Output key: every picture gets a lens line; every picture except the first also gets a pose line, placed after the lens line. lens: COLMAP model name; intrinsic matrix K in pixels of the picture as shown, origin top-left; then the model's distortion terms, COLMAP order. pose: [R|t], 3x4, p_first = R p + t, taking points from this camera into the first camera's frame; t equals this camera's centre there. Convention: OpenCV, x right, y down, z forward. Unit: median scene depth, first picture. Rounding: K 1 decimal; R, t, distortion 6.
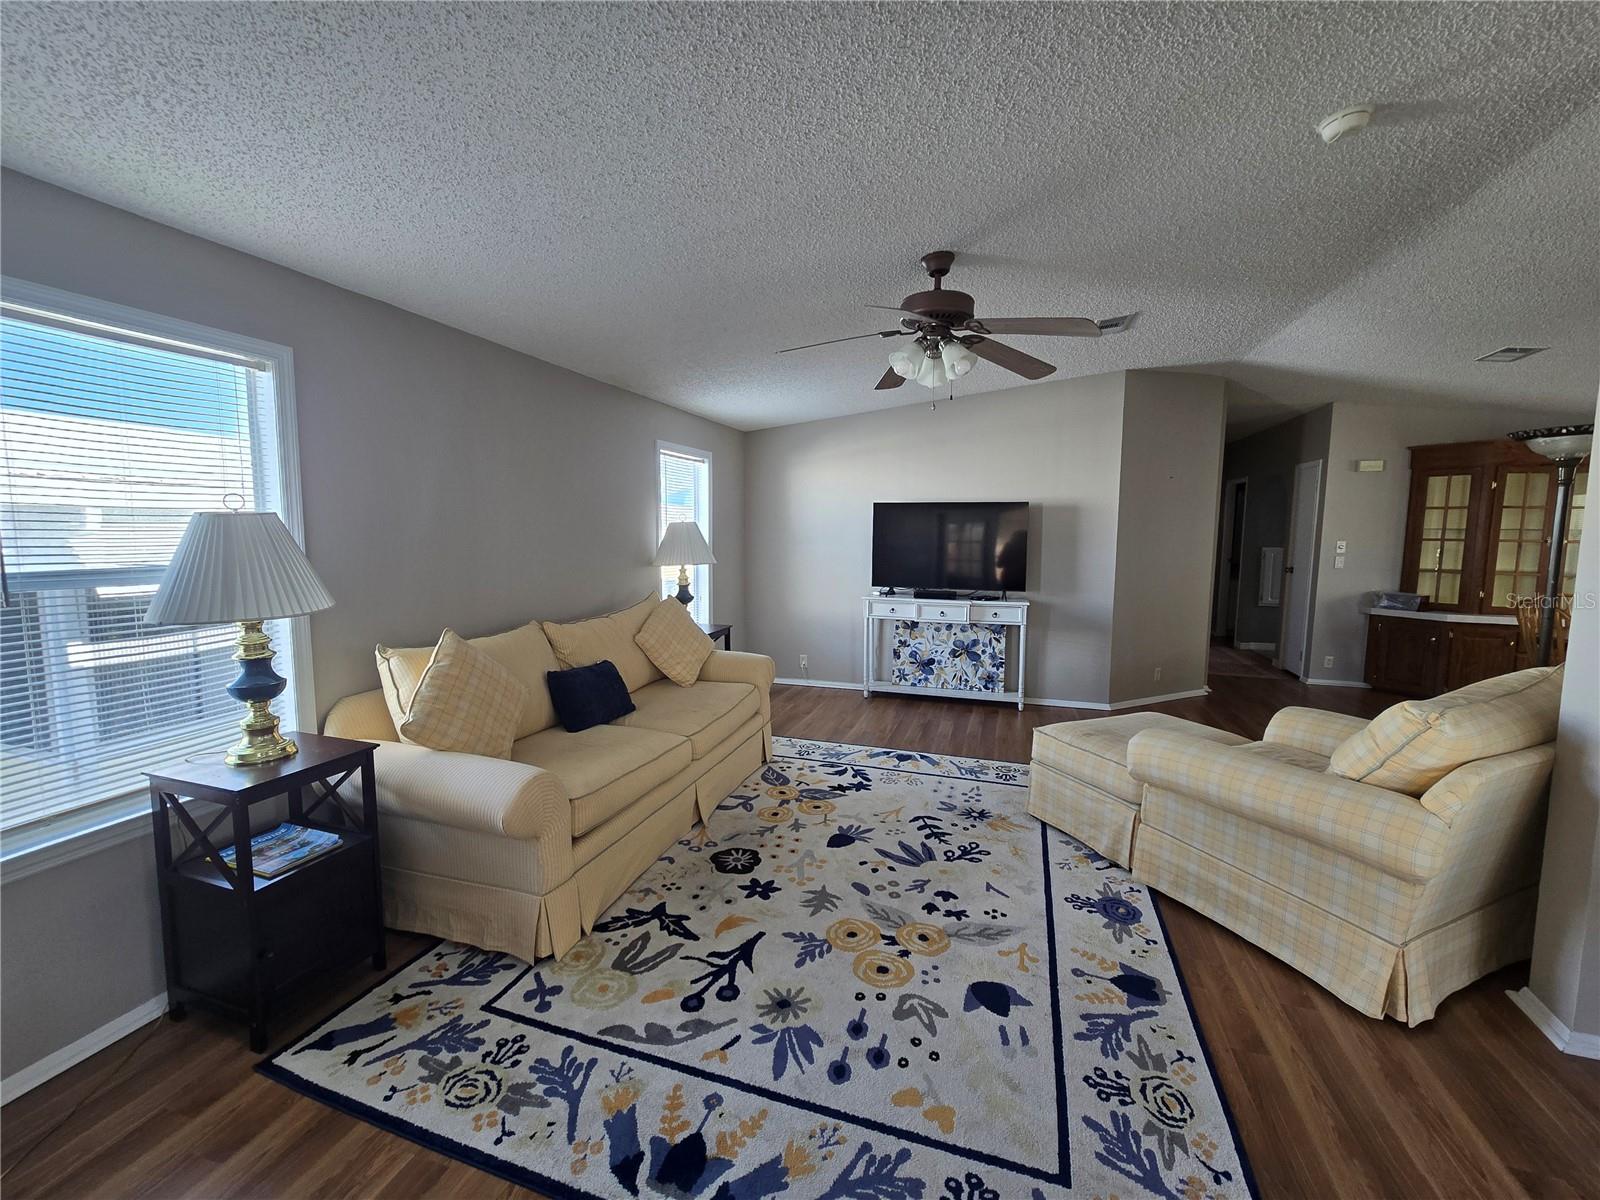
lens RADIAL K [[658.9, 0, 800.8], [0, 658.9, 590.7], [0, 0, 1]] dist [-0.002359, 0.002174]
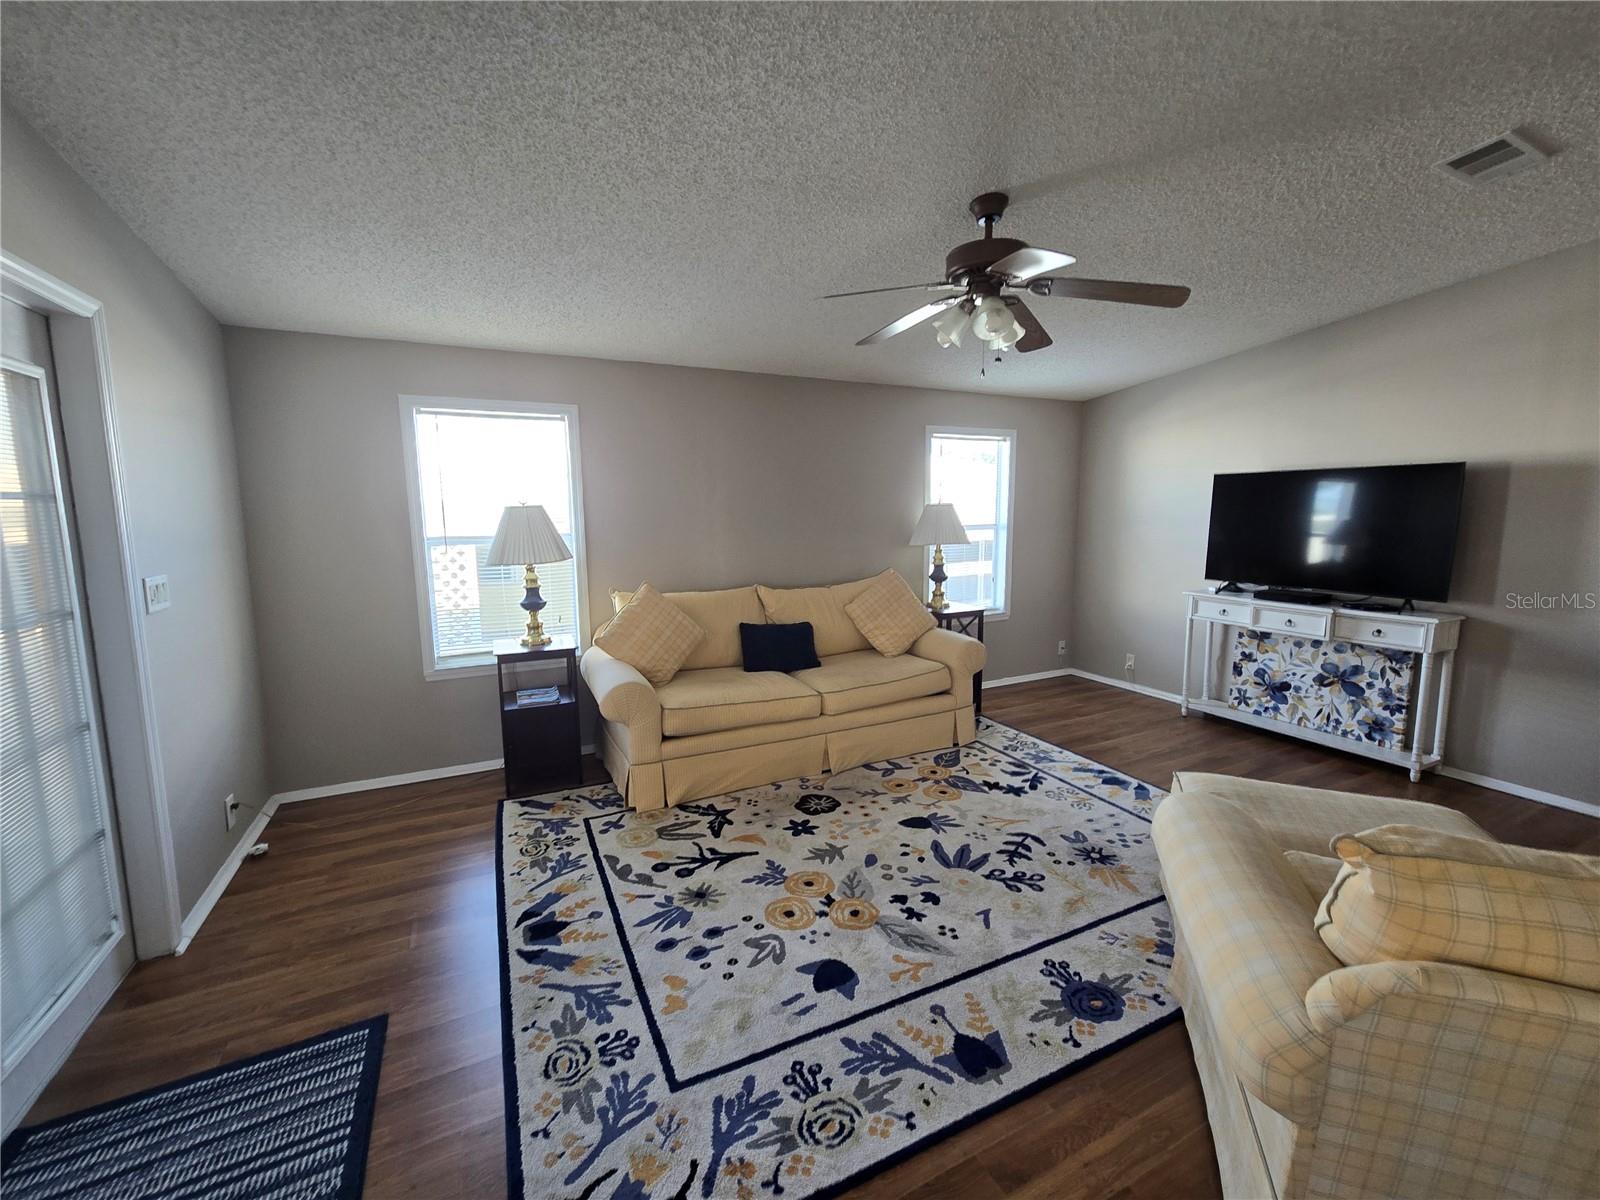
lens RADIAL K [[658.9, 0, 801.2], [0, 658.9, 594.4], [0, 0, 1]] dist [-0.002359, 0.002174]
pose [[0.696768, 0.081471, -0.712655, 0.677258], [-0.055663, 0.996674, 0.059518, -0.018700], [0.715134, -0.001801, 0.698985, 0.188055]]
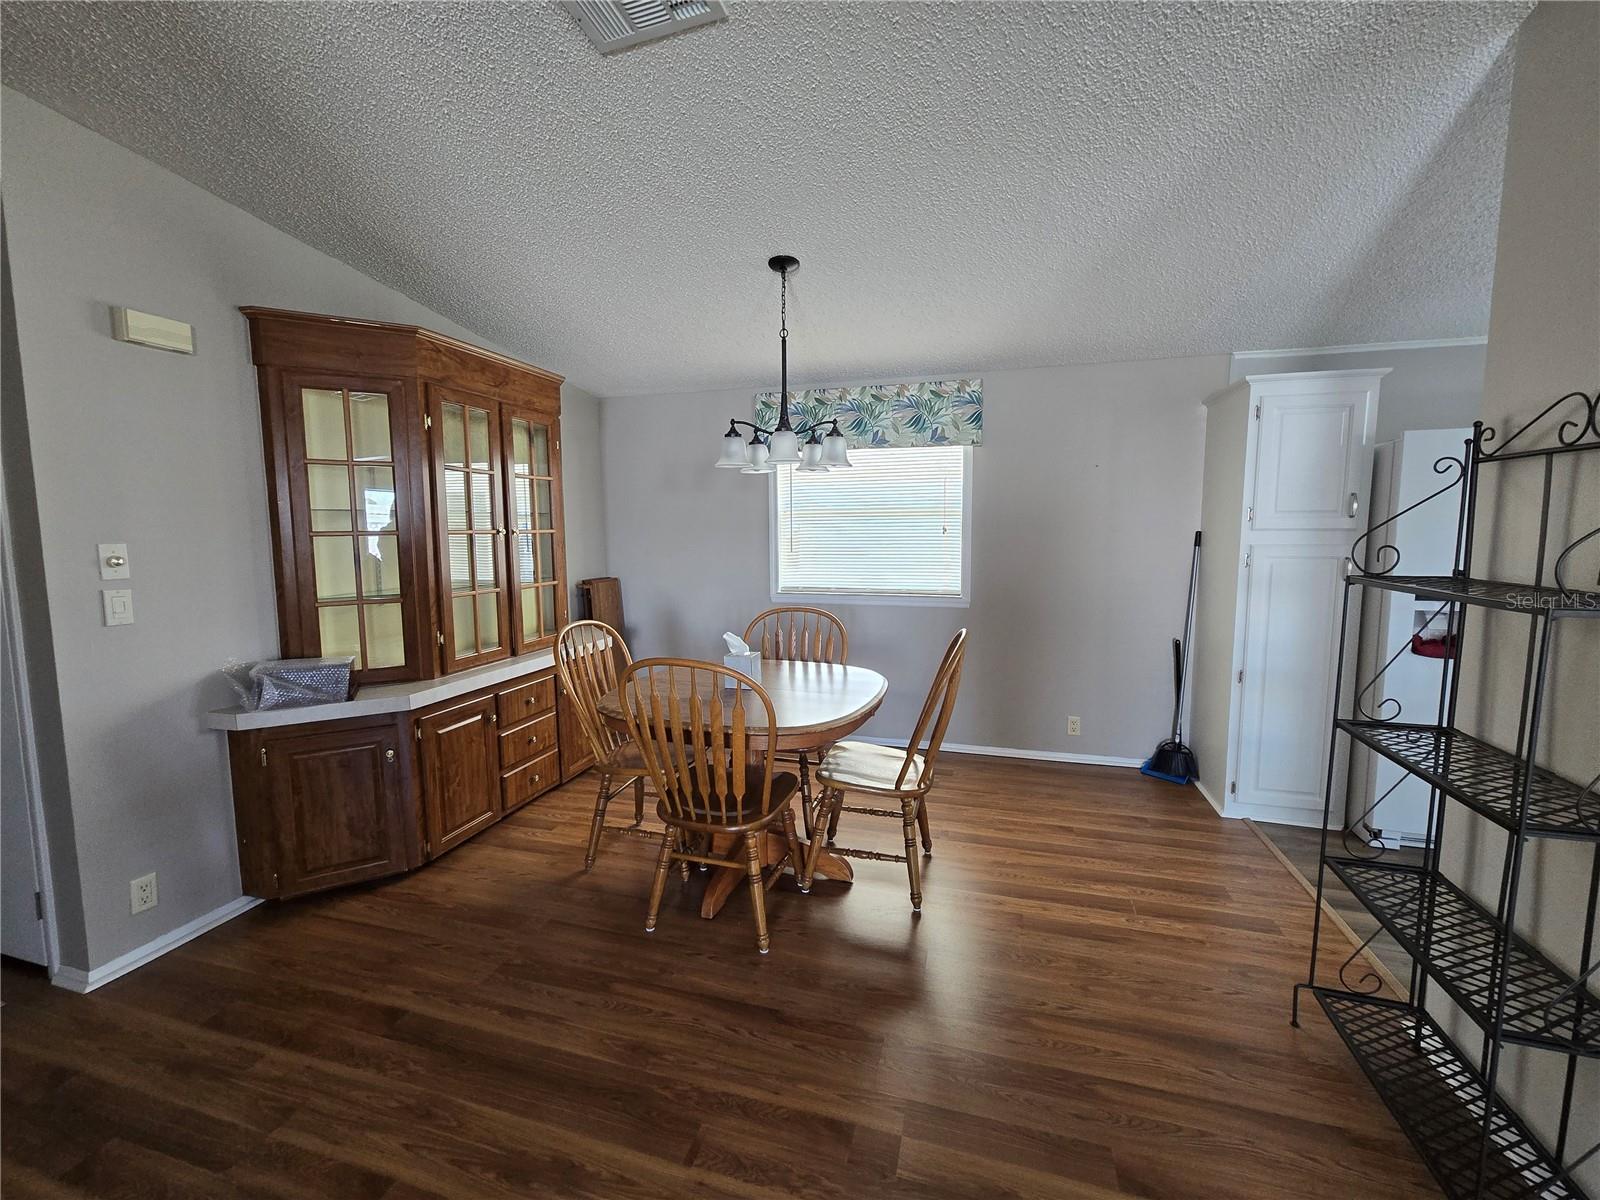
lens RADIAL K [[658.9, 0, 799.6], [0, 658.9, 592.5], [0, 0, 1]] dist [-0.002359, 0.002174]
pose [[-0.021323, -0.110127, 0.993689, 1.049060], [0.103441, 0.988338, 0.111753, -0.114427], [-0.994407, 0.105171, -0.009682, 1.445514]]
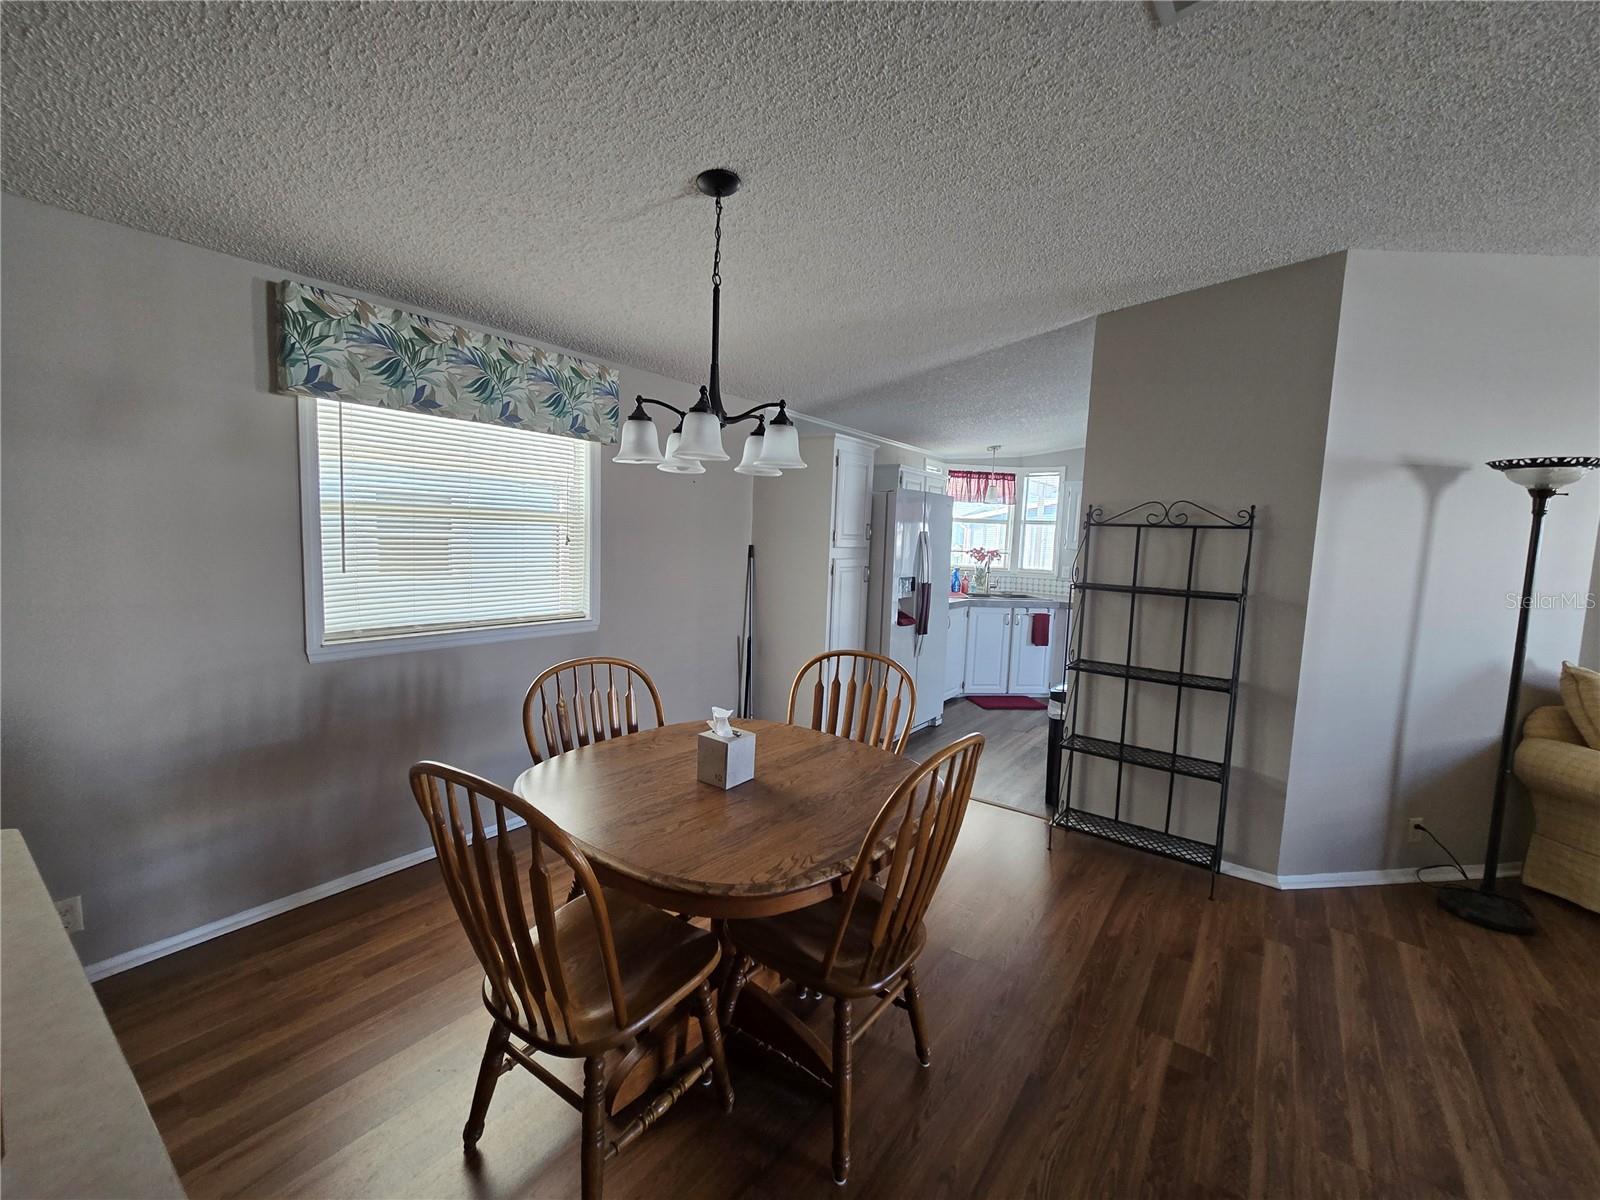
lens RADIAL K [[658.9, 0, 805.4], [0, 658.9, 594.5], [0, 0, 1]] dist [-0.002359, 0.002174]
pose [[-0.947072, -0.072601, 0.312704, 1.714776], [-0.014369, 0.982701, 0.184639, -0.184682], [-0.320699, 0.170374, -0.931732, 2.085422]]
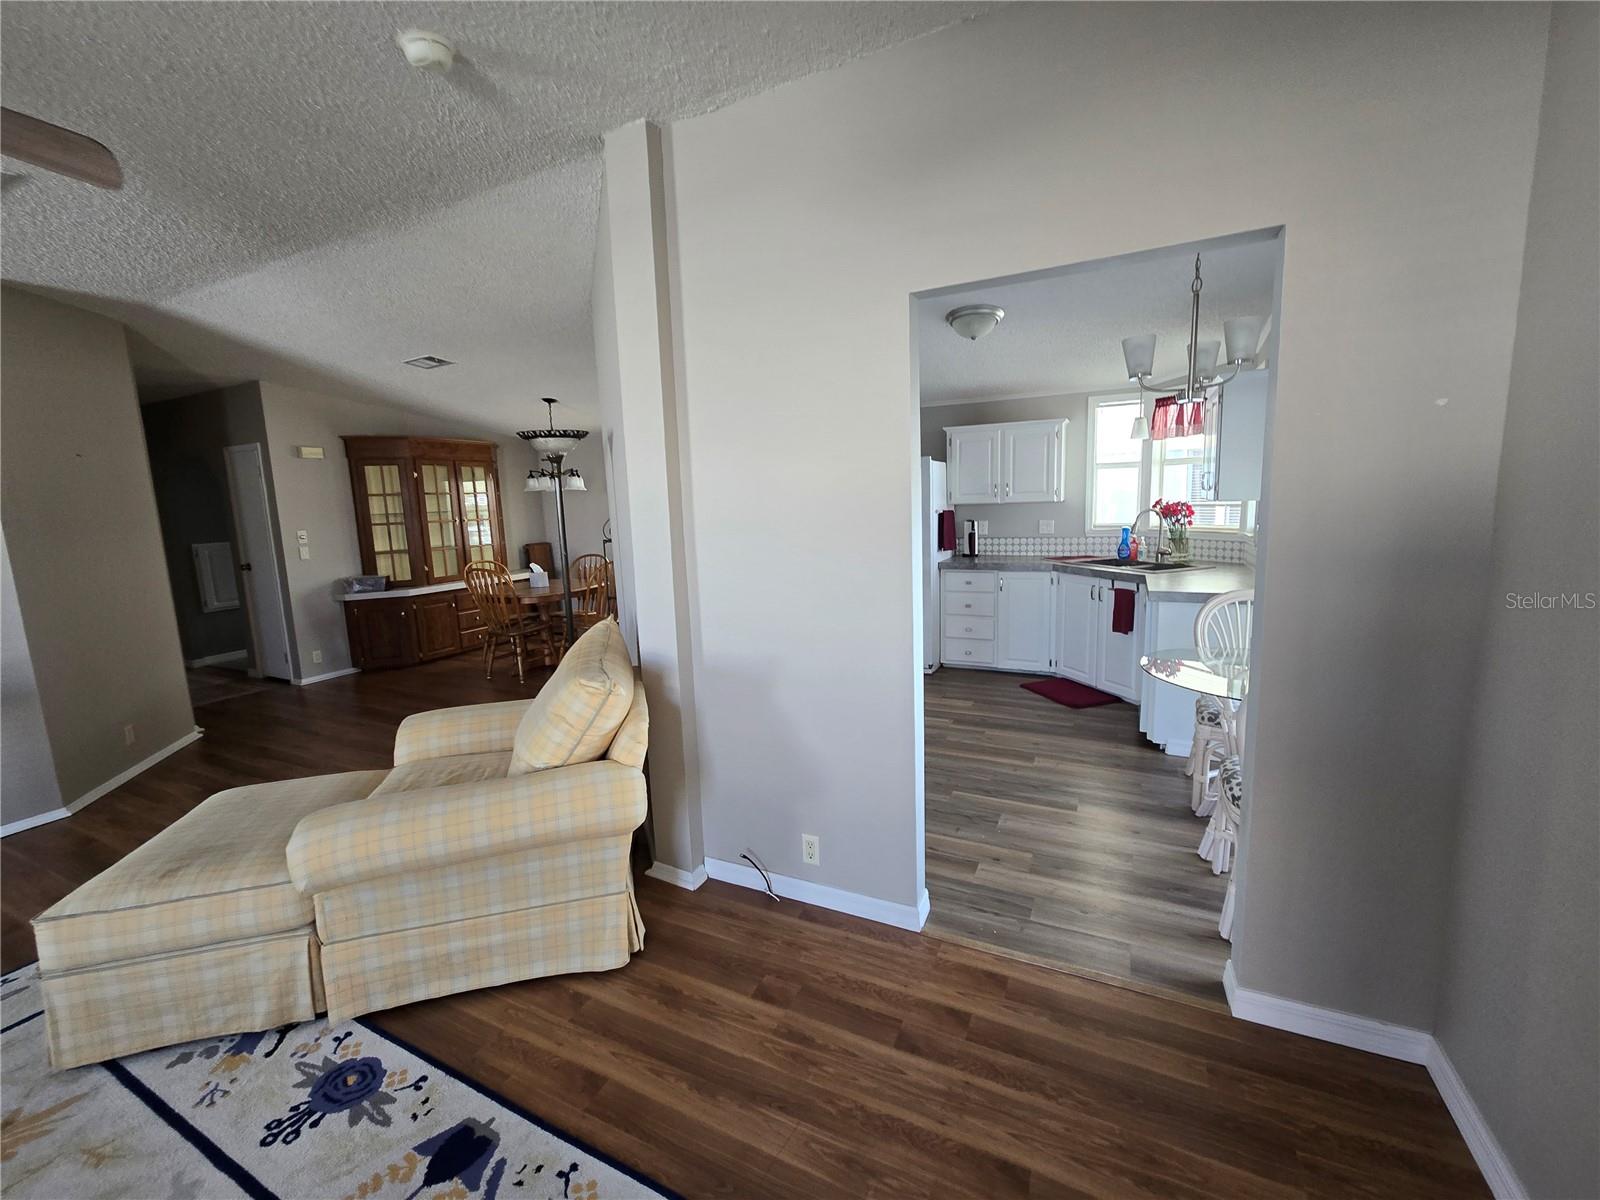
lens RADIAL K [[658.9, 0, 798.7], [0, 658.9, 593.0], [0, 0, 1]] dist [-0.002359, 0.002174]
pose [[0.146137, -0.156515, 0.976805, -0.040091], [0.133581, 0.981484, 0.137280, -0.047570], [-0.980204, 0.110421, 0.164338, 0.325844]]
